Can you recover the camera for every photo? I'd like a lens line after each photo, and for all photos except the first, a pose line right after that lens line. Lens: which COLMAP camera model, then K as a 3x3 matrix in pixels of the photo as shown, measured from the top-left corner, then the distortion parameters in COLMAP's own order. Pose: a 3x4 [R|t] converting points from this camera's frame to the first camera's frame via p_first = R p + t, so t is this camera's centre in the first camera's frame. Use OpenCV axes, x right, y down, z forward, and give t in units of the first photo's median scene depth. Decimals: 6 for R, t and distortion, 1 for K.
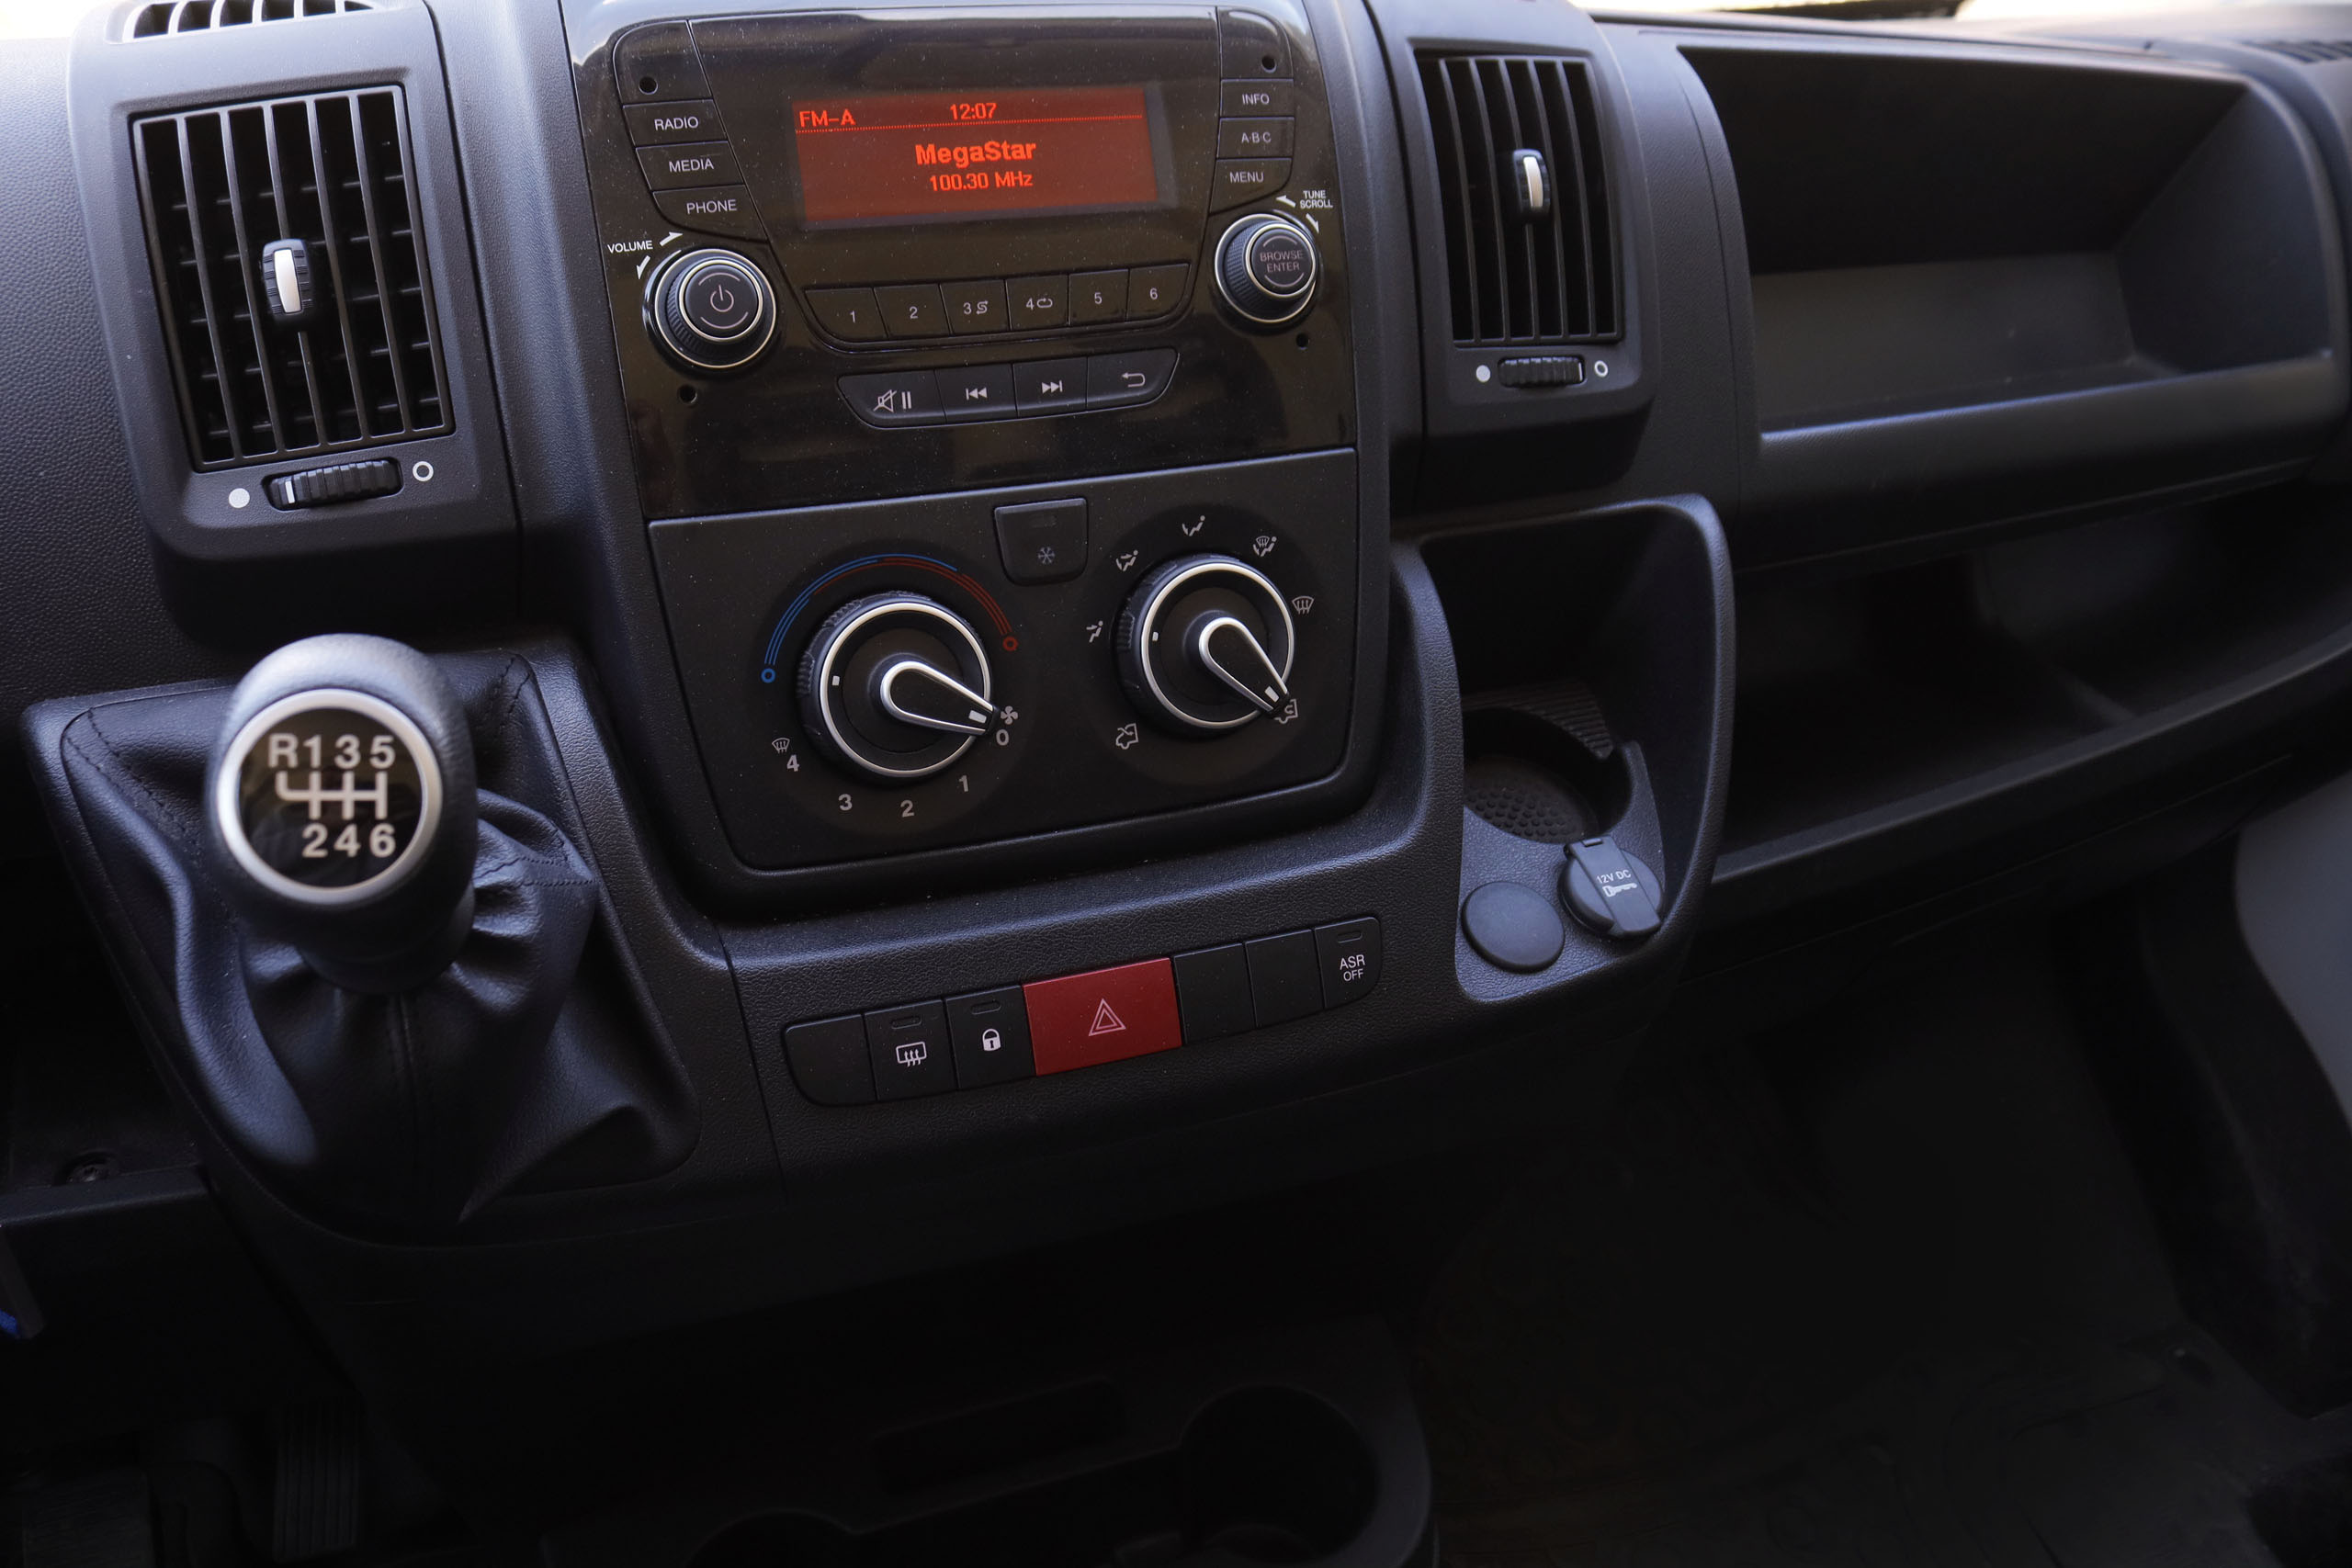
lens RADIAL K [[1948.8, 0, 1178.6], [0, 1948.8, 789.0], [0, 0, 1]] dist [-0.149357, 0.120923]
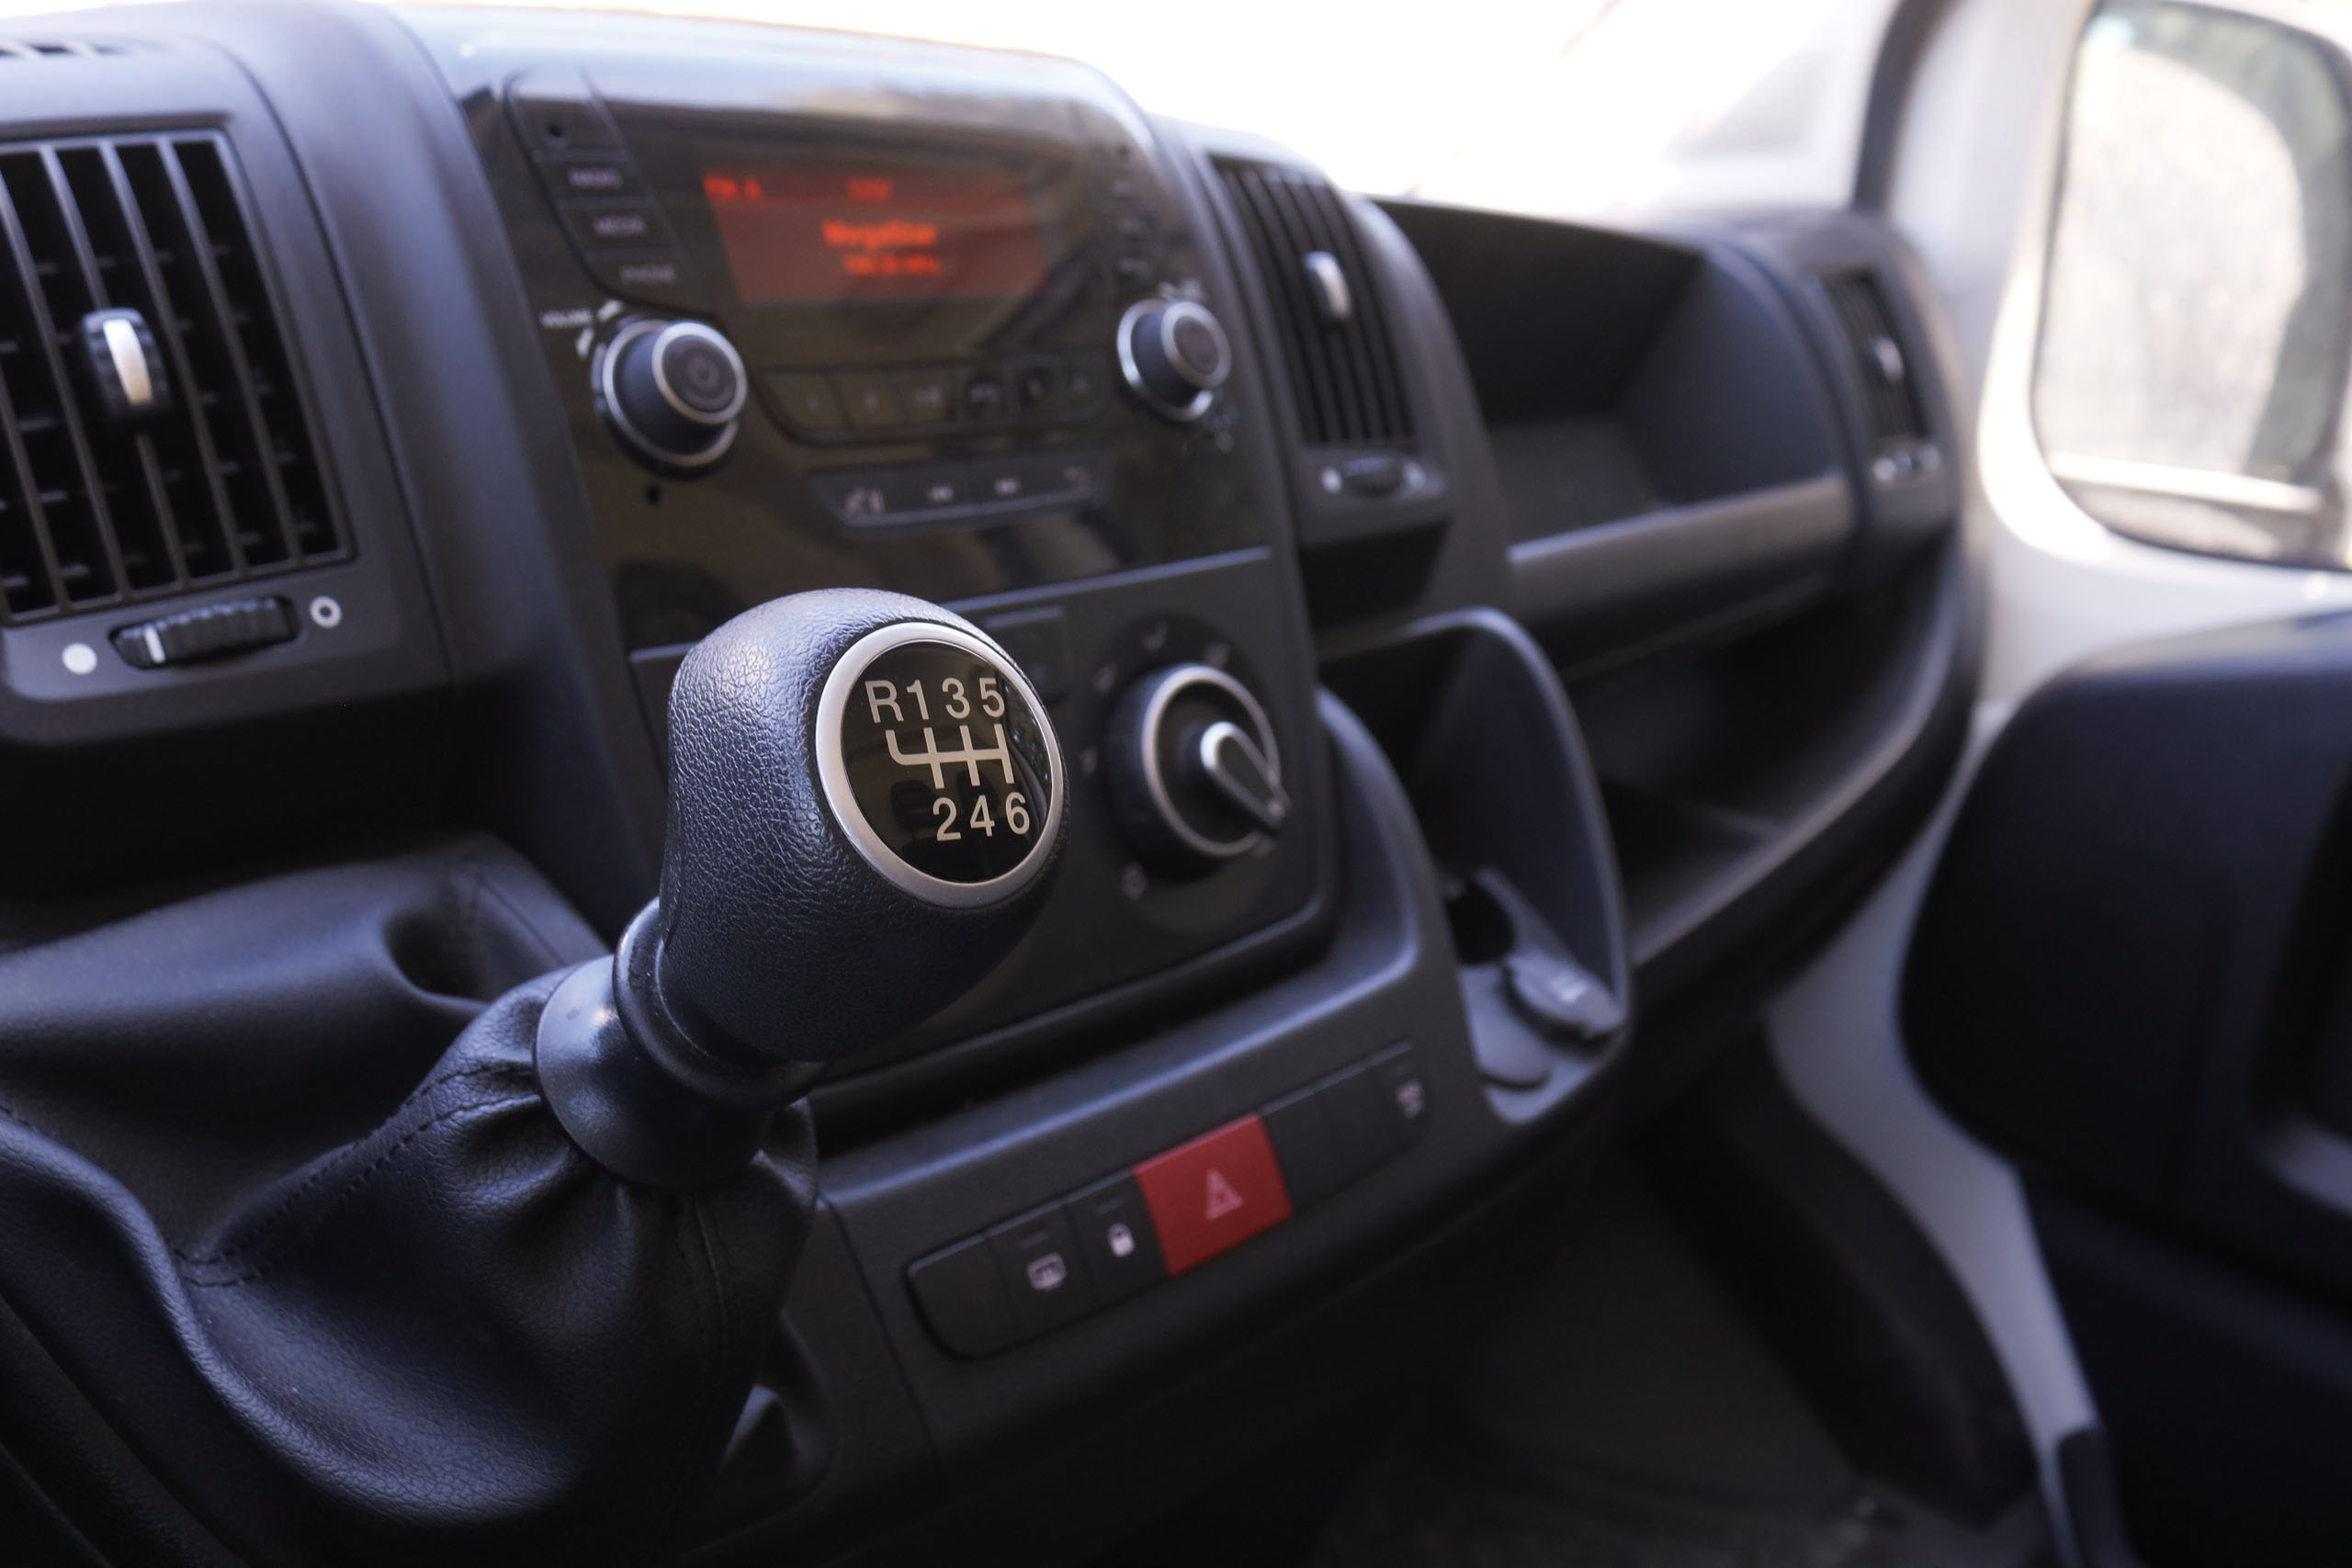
lens RADIAL K [[2165.2, 0, 1176.0], [0, 2165.2, 784.0], [0, 0, 1]] dist [-0.122403, 0.087003]
pose [[0.892291, -0.127637, 0.433041, -0.468235], [0.220345, 0.960321, -0.170975, 0.111330], [-0.394036, 0.247978, 0.885010, 0.154766]]
